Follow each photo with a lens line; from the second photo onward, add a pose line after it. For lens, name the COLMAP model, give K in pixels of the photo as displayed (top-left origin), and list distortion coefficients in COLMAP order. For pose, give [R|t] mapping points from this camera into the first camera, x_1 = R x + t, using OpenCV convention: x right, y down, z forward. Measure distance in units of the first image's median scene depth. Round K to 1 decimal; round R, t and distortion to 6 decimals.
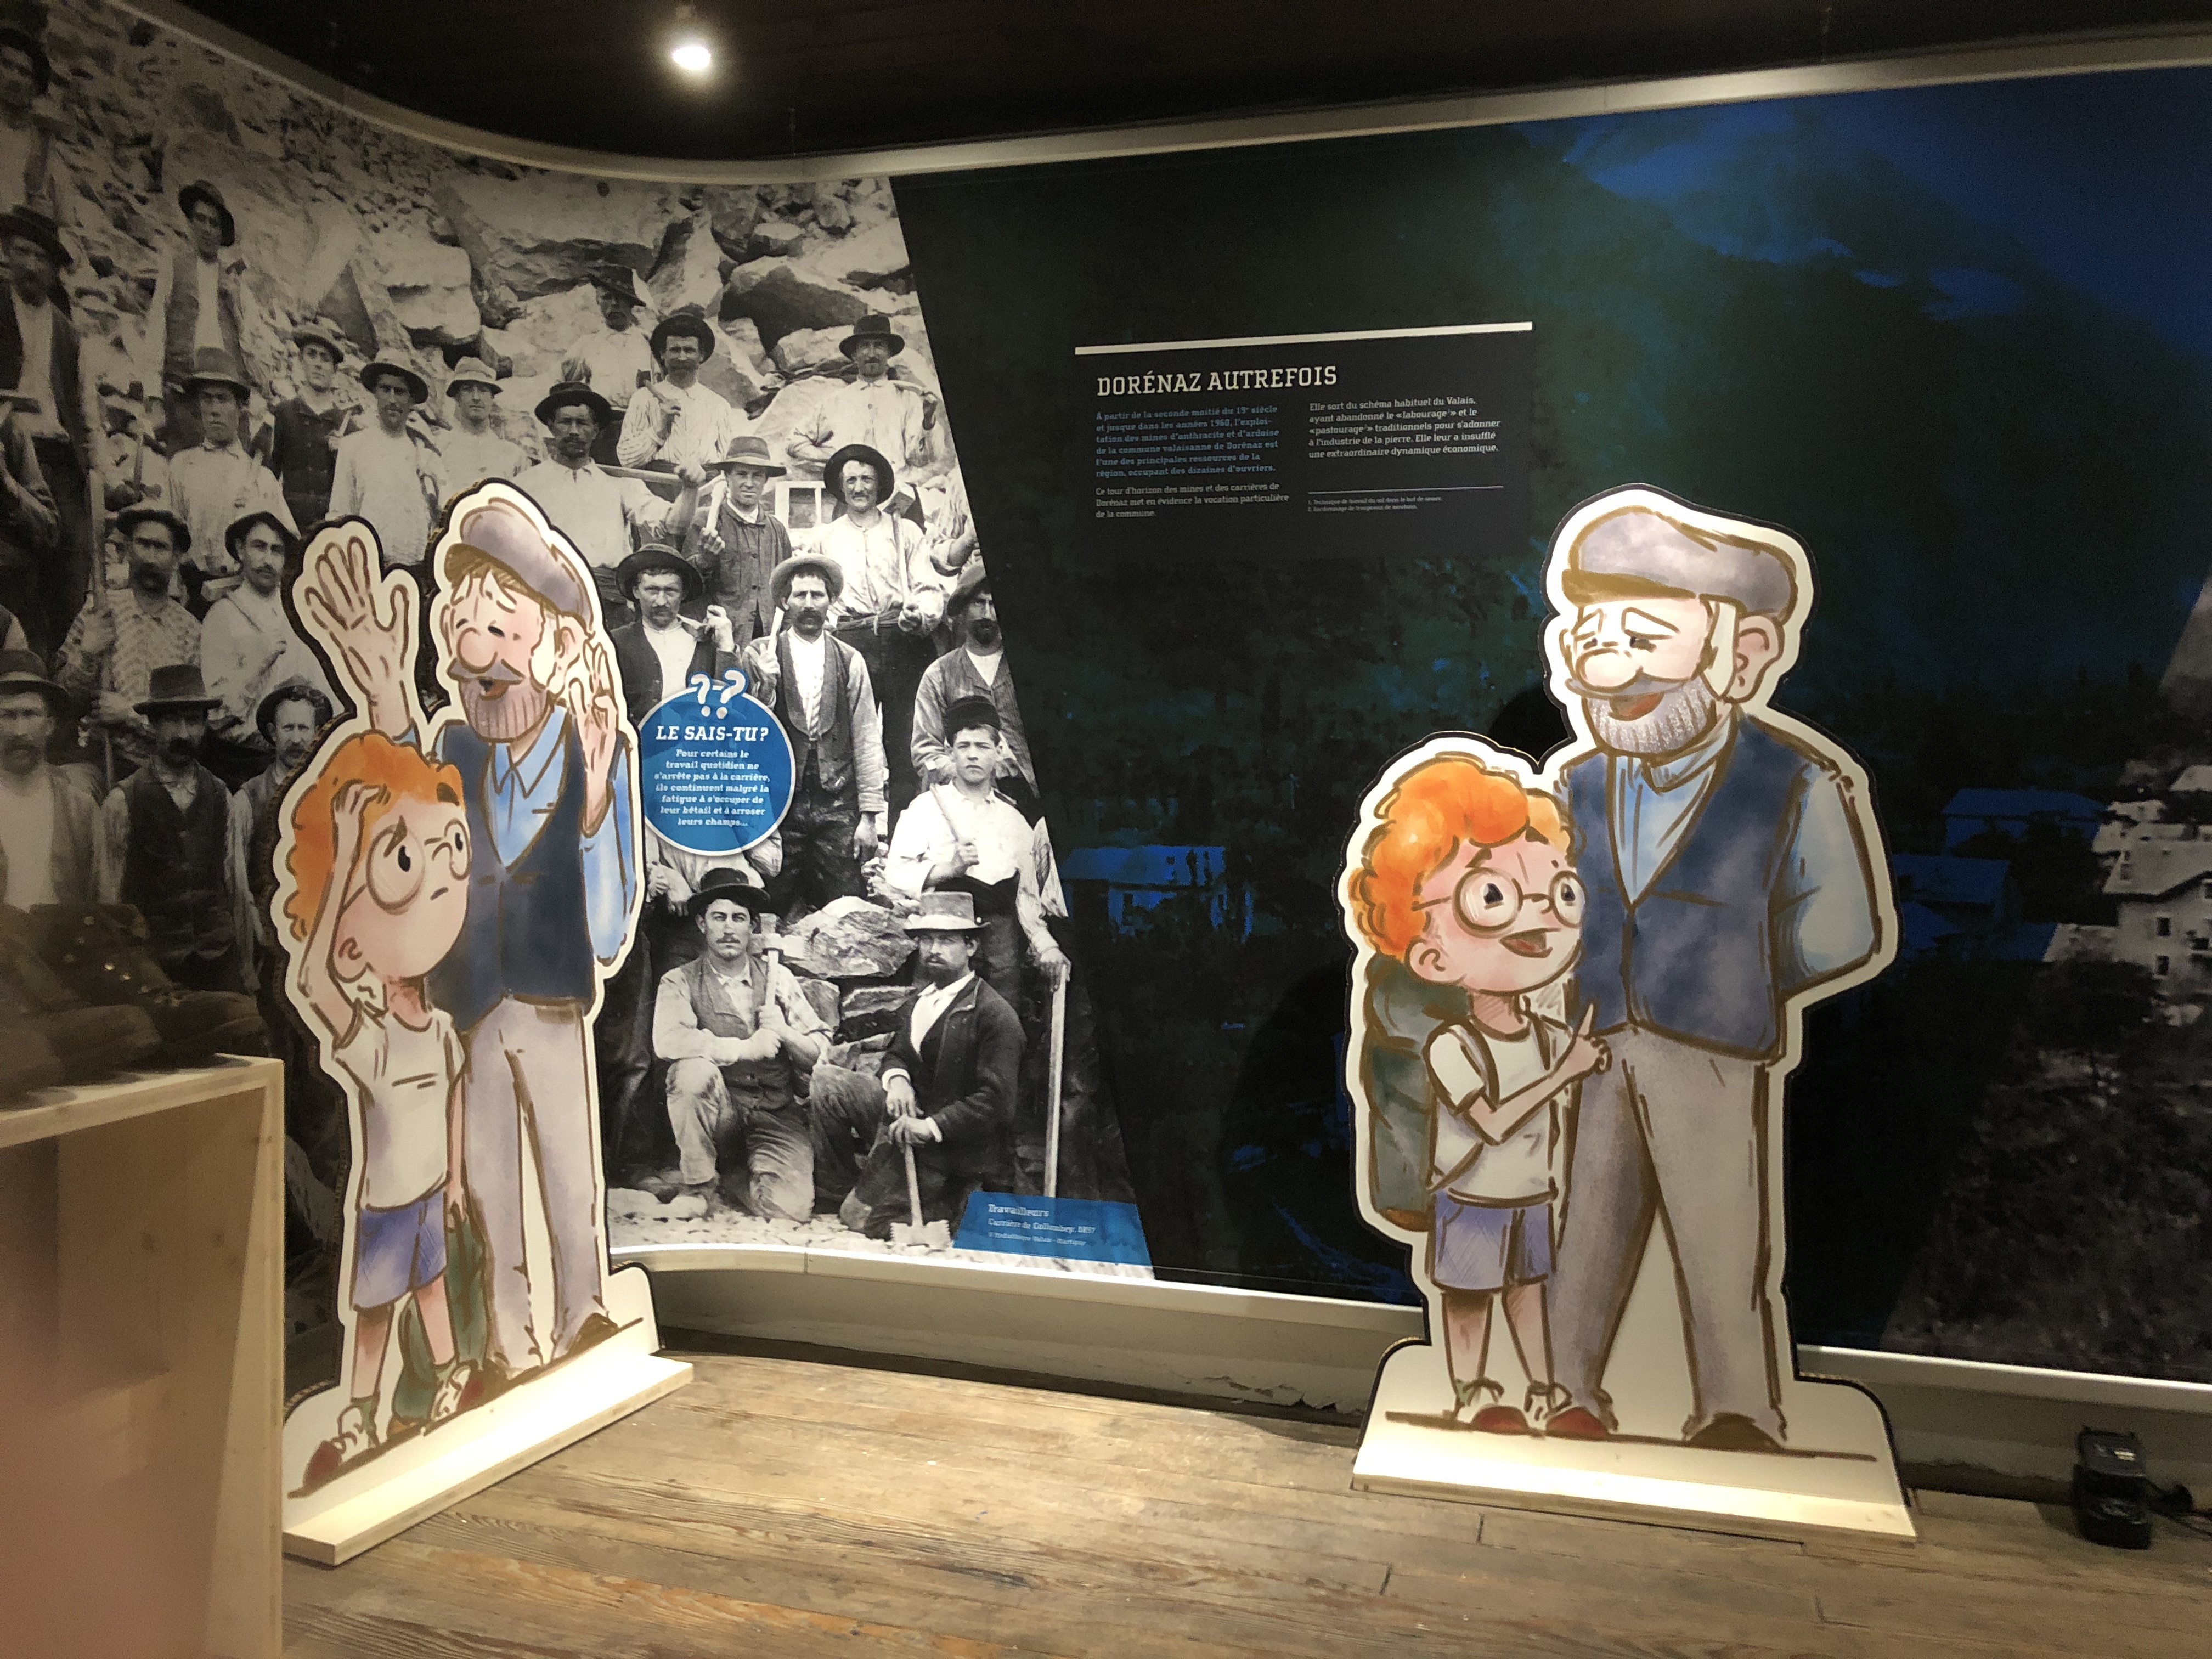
lens RADIAL K [[1854.9, 0, 1106.0], [0, 1854.9, 829.5], [0, 0, 1]] dist [0.011691, 0.019535]
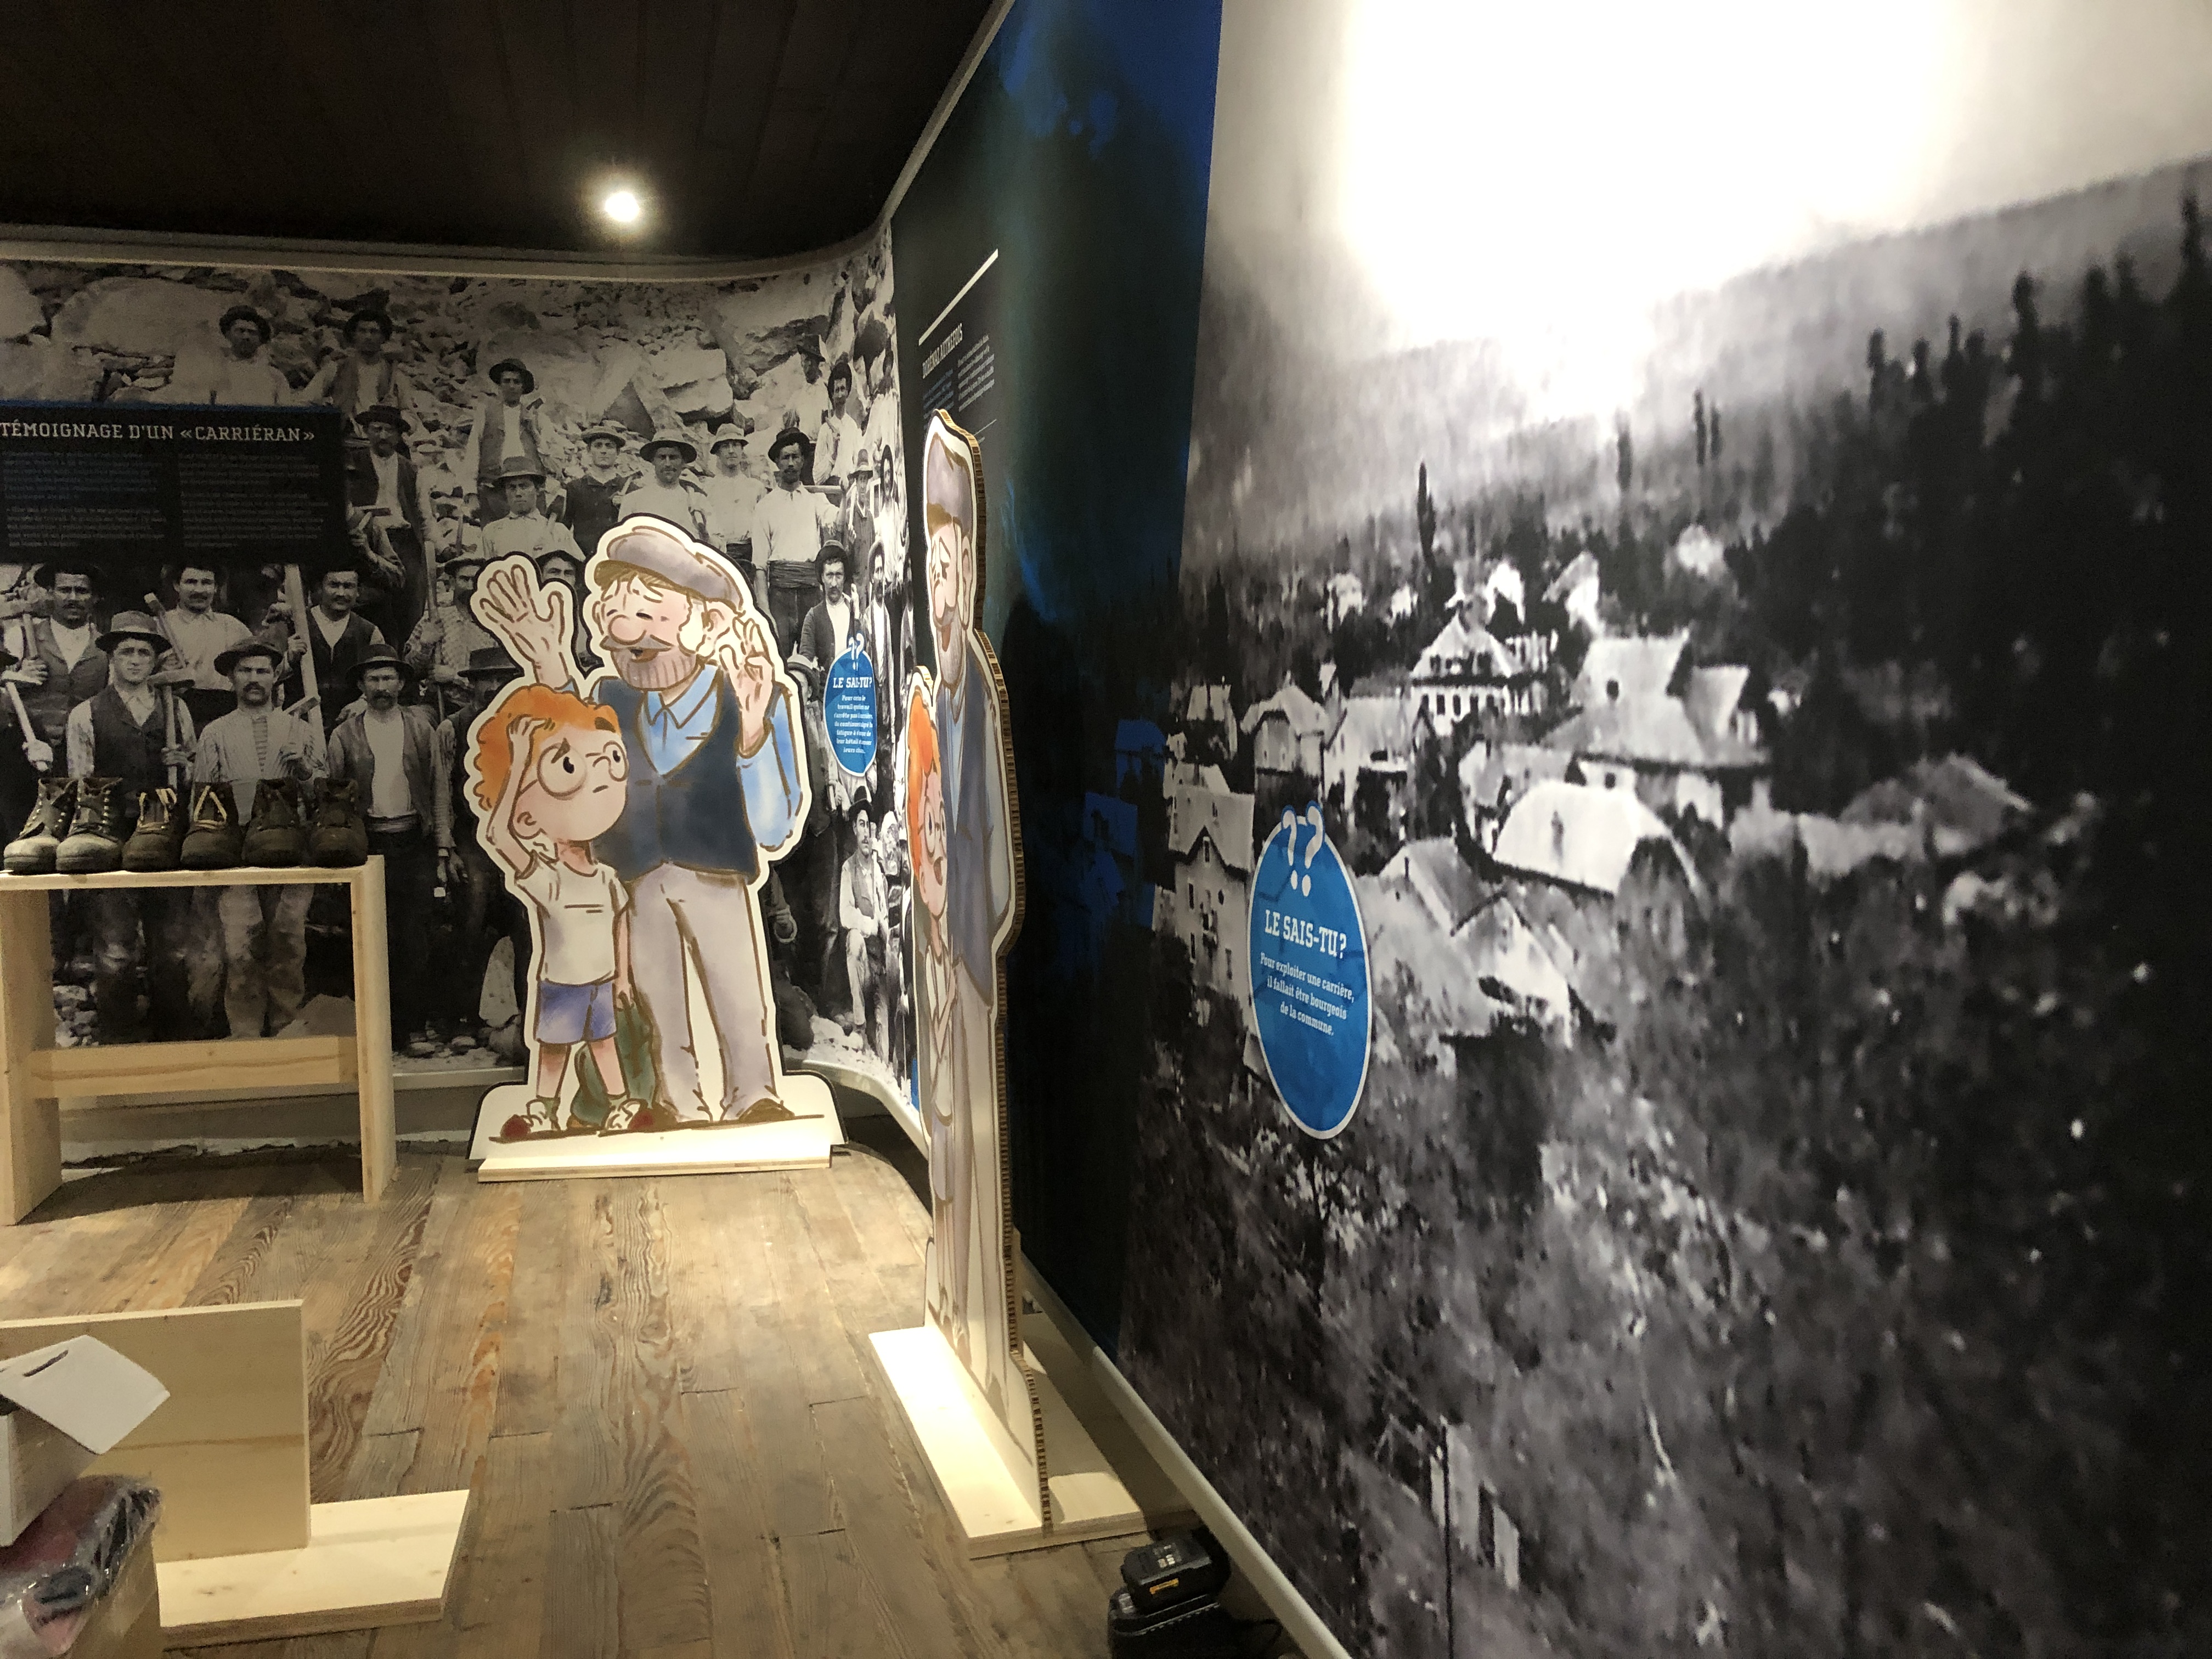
lens RADIAL K [[1905.2, 0, 1118.7], [0, 1905.2, 843.2], [0, 0, 1]] dist [0.134647, -0.375773]
pose [[0.494674, 0.054320, -0.867379, 1.213217], [-0.030333, 0.998516, 0.045234, -0.005803], [0.868549, 0.003934, 0.495587, 0.568954]]
